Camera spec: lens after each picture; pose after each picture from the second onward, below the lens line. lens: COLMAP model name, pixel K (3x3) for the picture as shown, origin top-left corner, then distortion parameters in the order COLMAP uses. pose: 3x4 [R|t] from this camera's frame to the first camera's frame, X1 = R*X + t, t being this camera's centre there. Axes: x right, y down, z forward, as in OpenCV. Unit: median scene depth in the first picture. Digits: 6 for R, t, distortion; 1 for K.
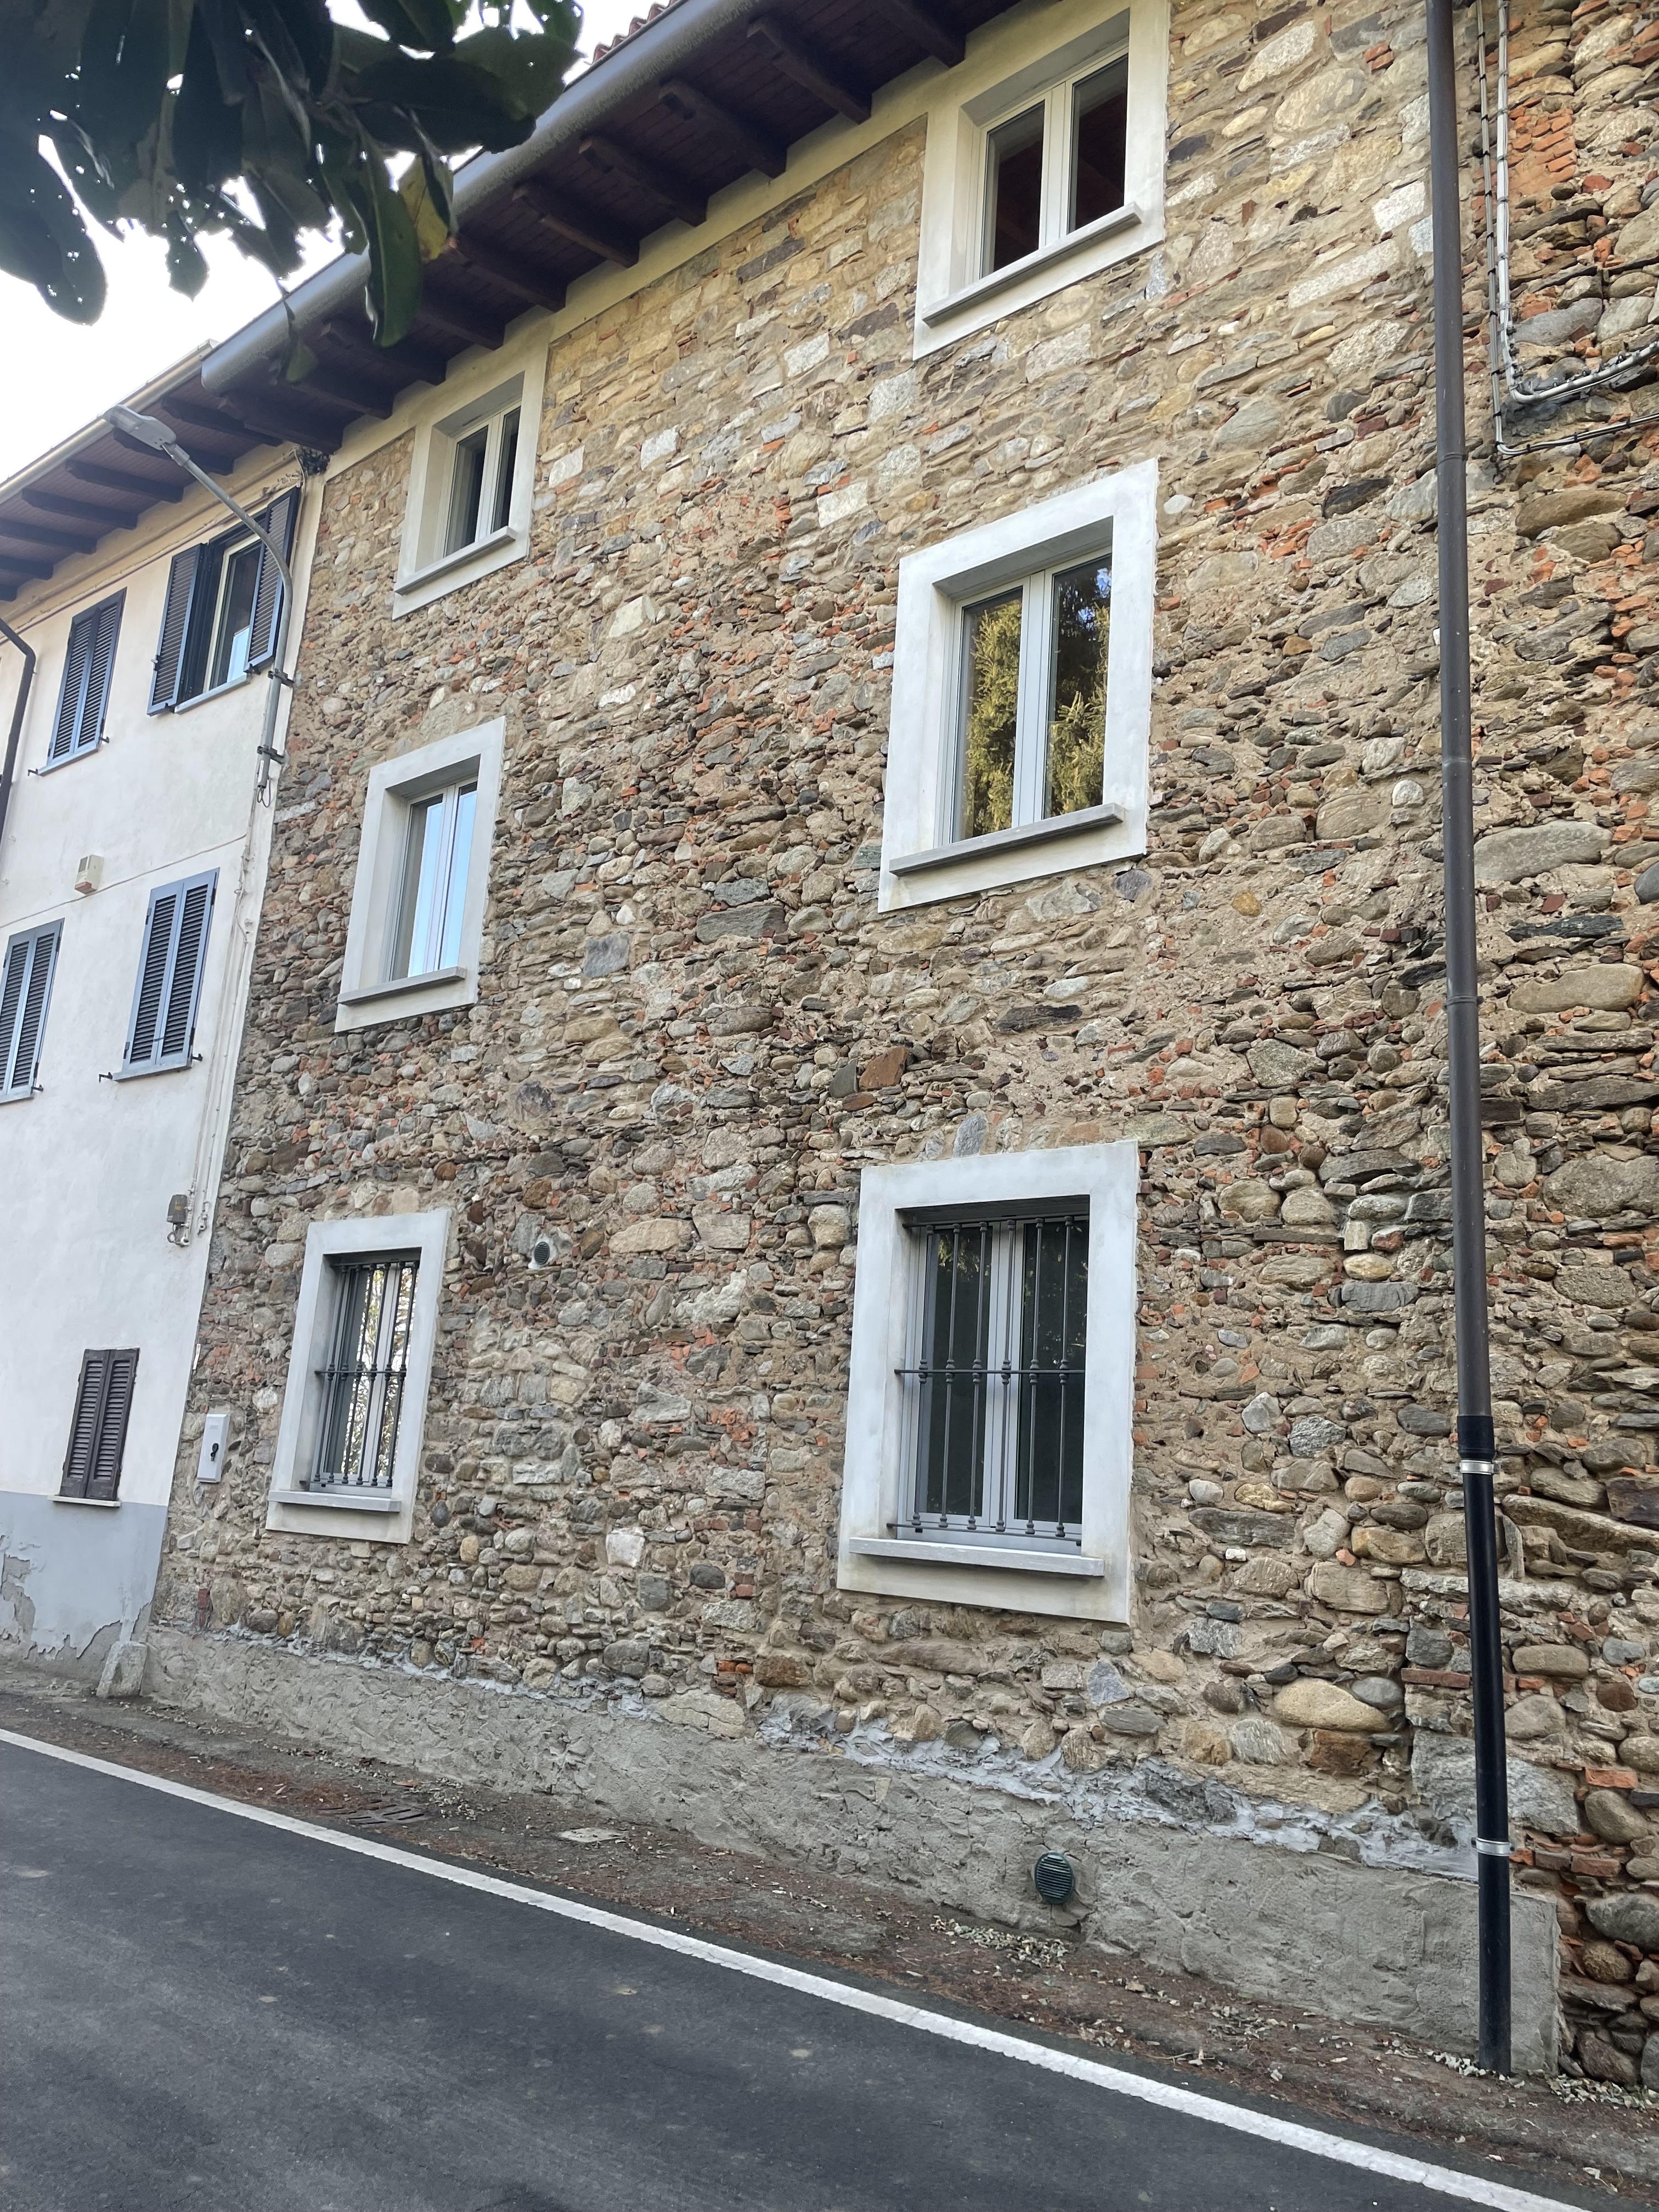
lens RADIAL K [[1677.7, 0, 829.5], [0, 1677.7, 1106.0], [0, 0, 1]] dist [0.102117, -0.129710]
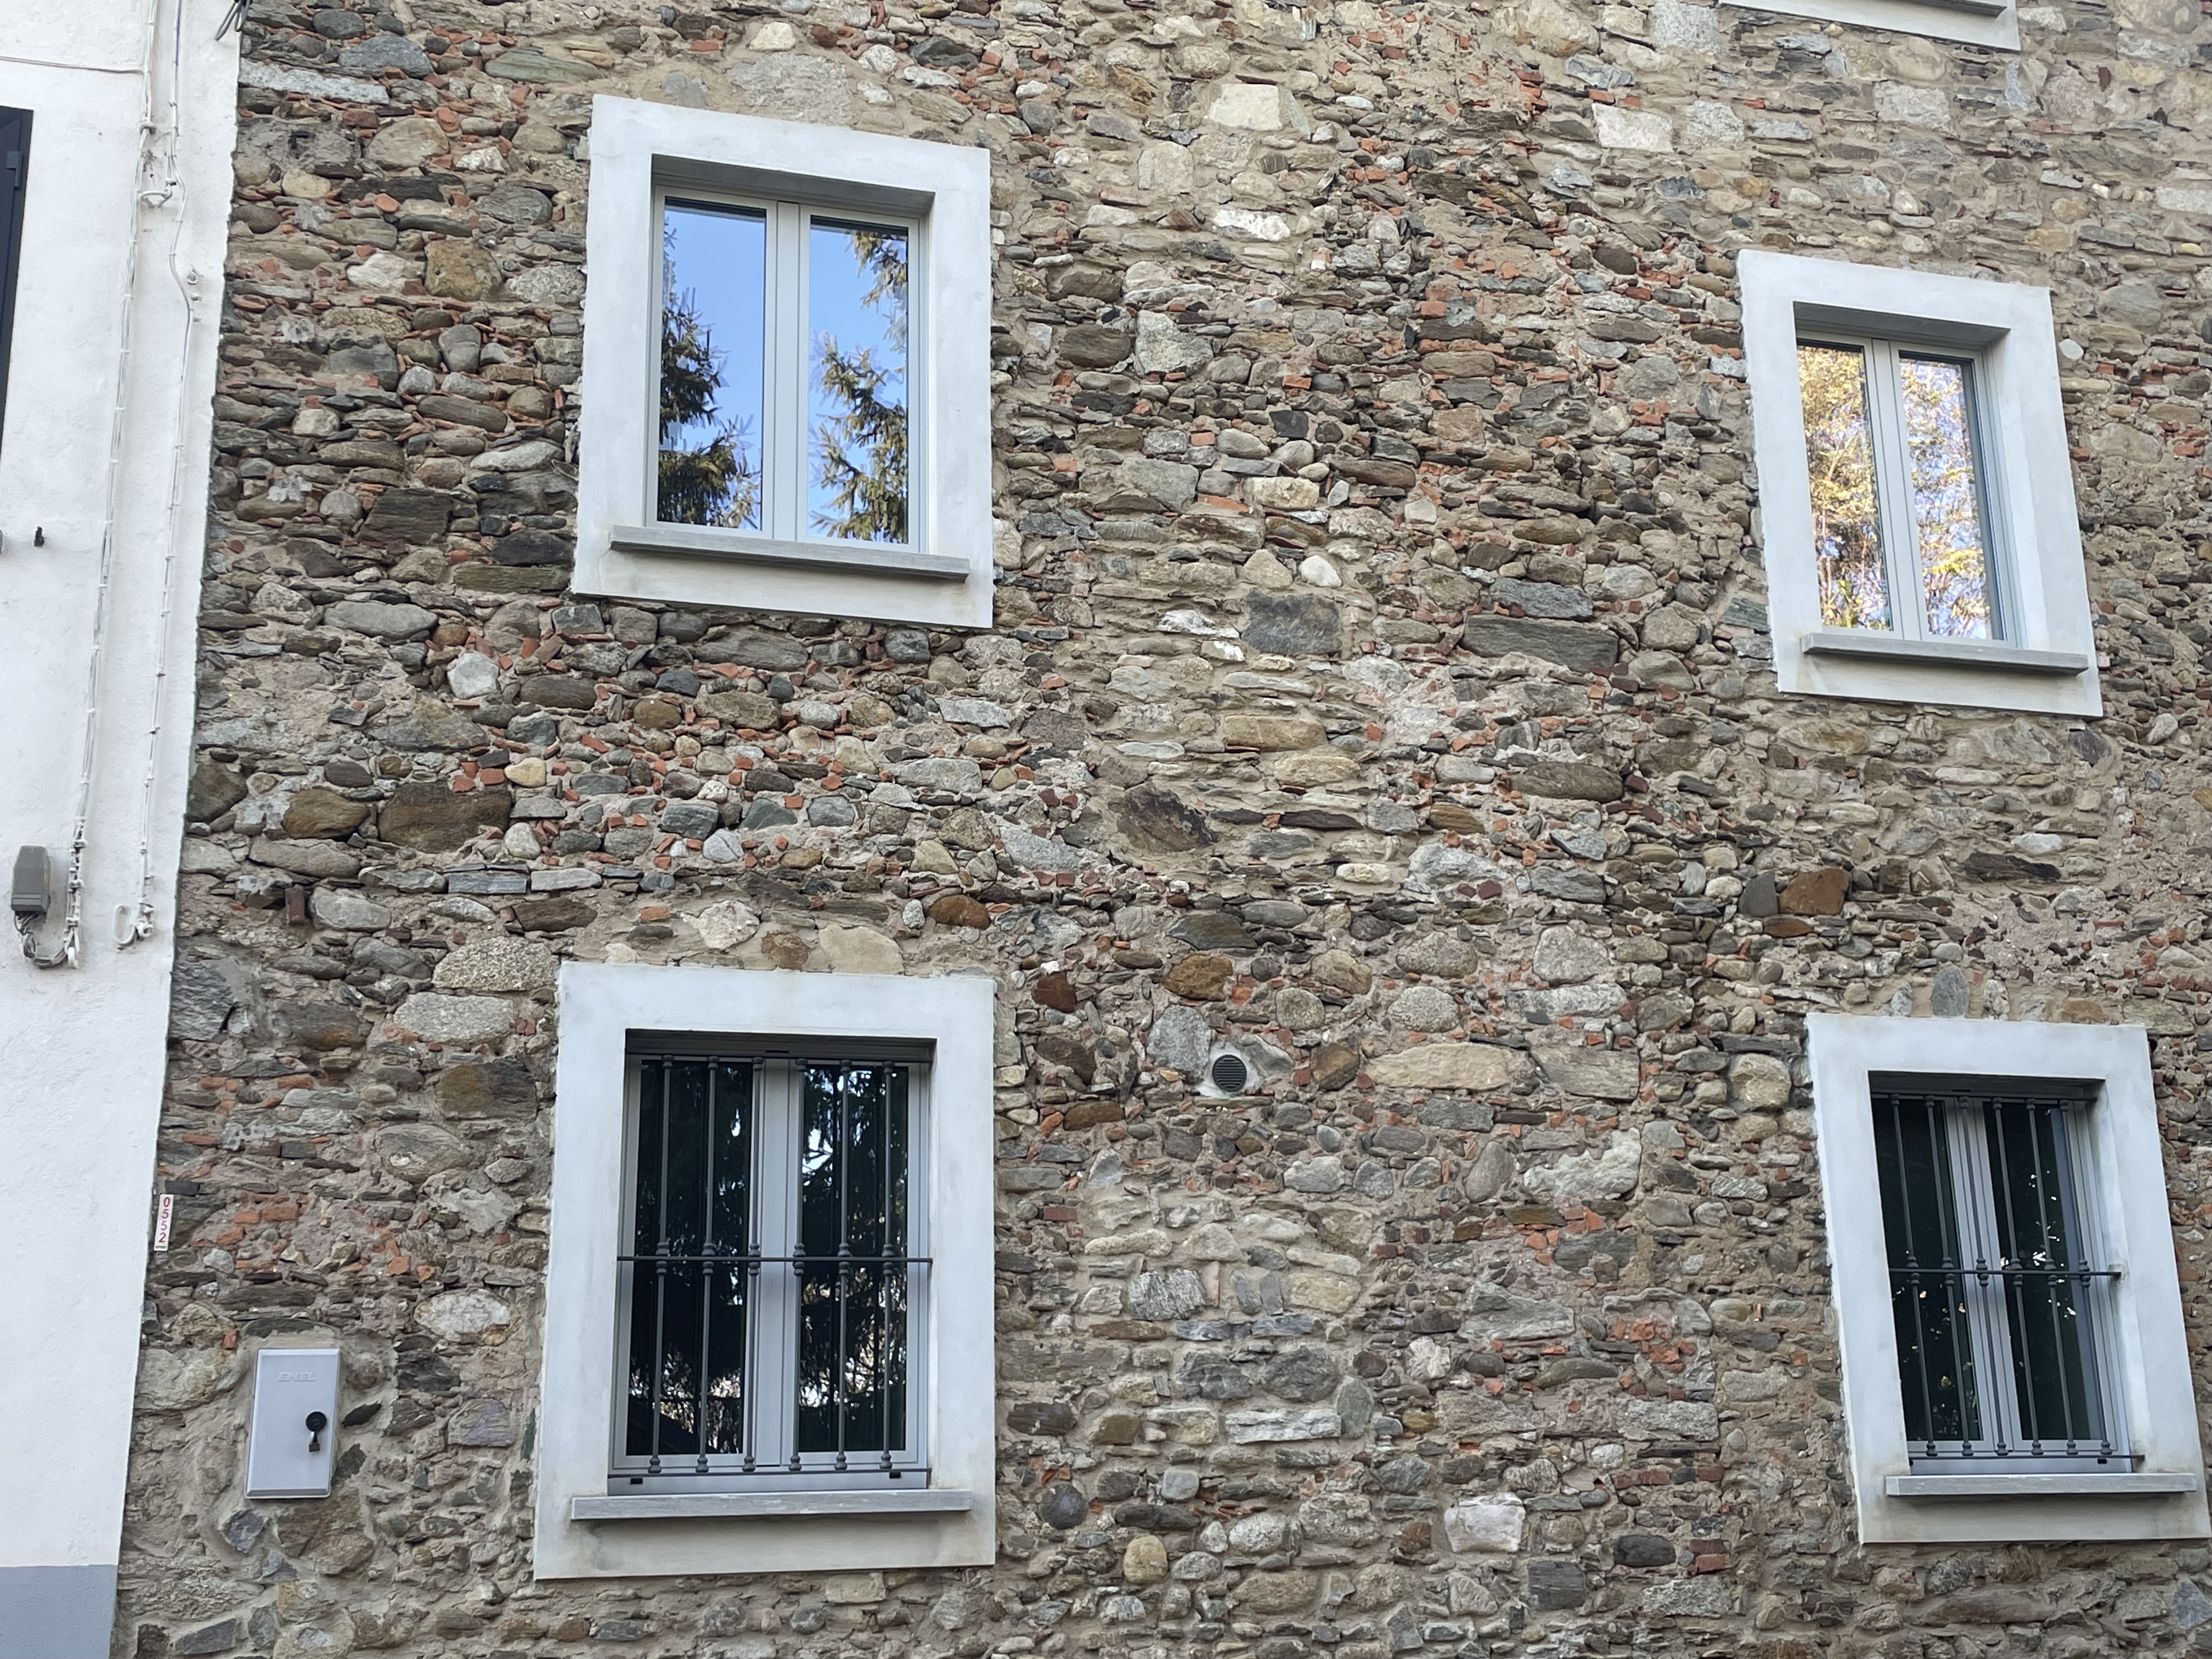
lens RADIAL K [[2383.4, 0, 1106.0], [0, 2383.4, 829.5], [0, 0, 1]] dist [0.089374, -0.107415]
pose [[0.548696, 0.142462, 0.823794, -1.006601], [-0.140078, 0.987110, -0.077405, 0.077519], [-0.824203, -0.072924, 0.561580, 0.578940]]
